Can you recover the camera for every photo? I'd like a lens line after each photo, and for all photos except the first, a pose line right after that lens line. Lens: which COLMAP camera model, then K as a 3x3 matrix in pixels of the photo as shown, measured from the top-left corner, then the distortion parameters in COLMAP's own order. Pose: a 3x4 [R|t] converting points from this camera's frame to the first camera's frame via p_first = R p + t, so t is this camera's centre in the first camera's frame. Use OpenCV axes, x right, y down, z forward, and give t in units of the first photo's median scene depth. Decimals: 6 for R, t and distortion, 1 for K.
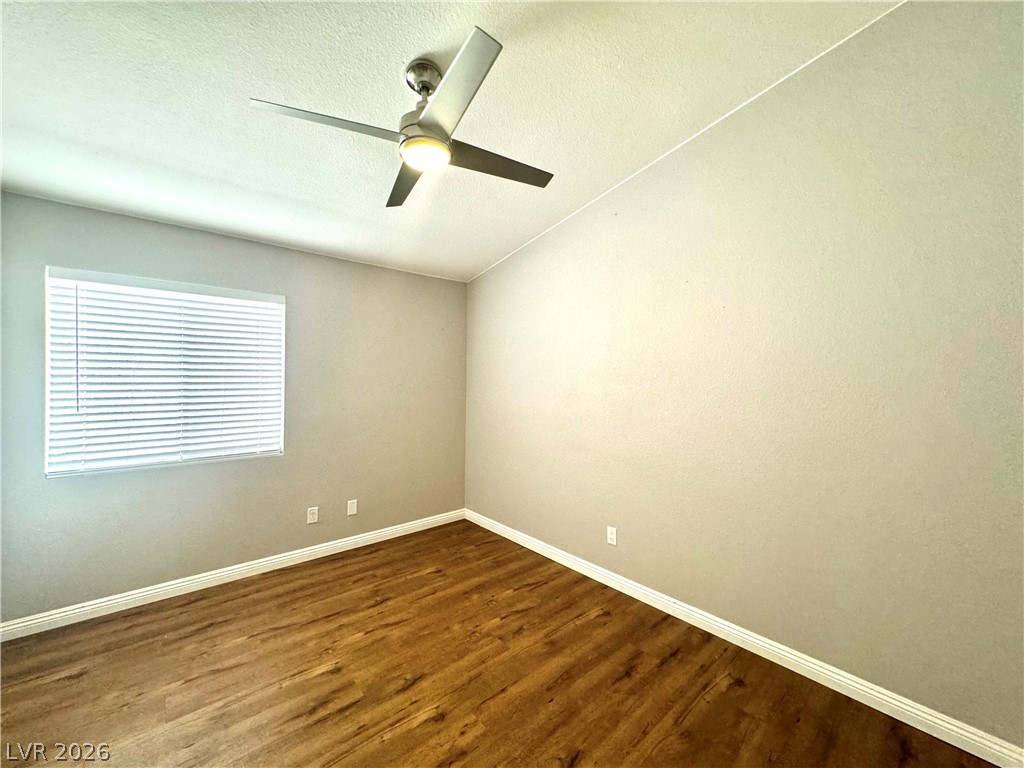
lens RADIAL K [[408.9, 0, 508.0], [0, 408.9, 383.6], [0, 0, 1]] dist [0.001798, -0.000031]
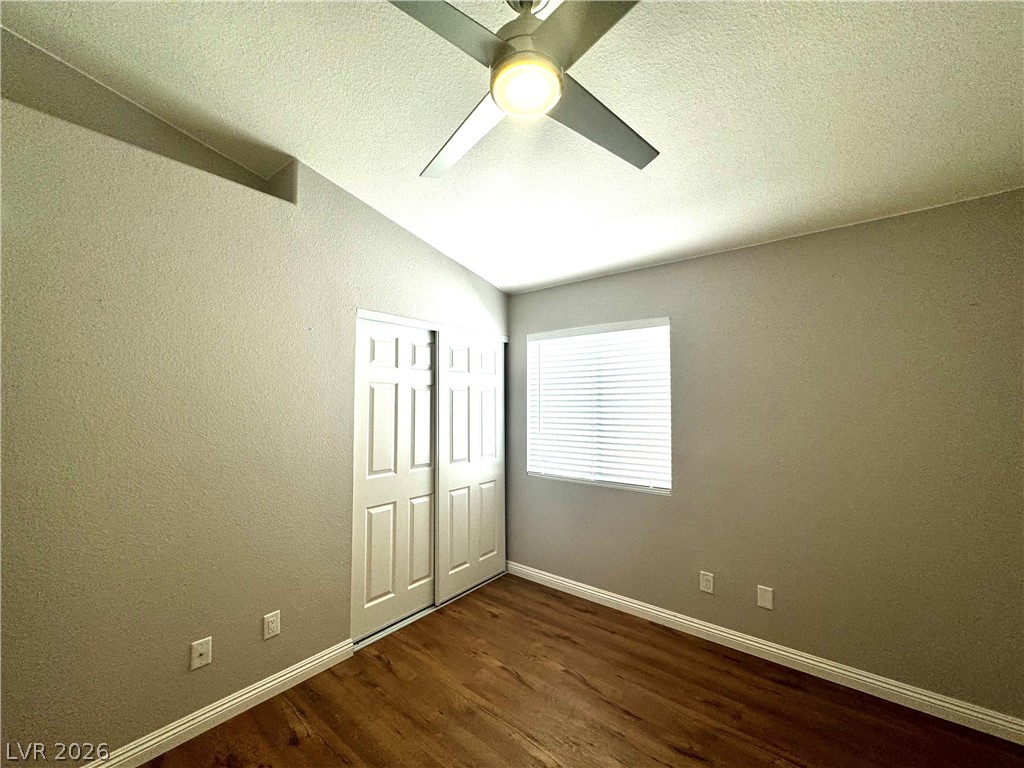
lens RADIAL K [[408.9, 0, 507.7], [0, 408.9, 381.2], [0, 0, 1]] dist [0.001798, -0.000031]
pose [[0.168837, -0.060288, -0.983798, 0.340442], [-0.003966, 0.998078, -0.061844, -0.017688], [0.985636, 0.014343, 0.168273, 0.641534]]
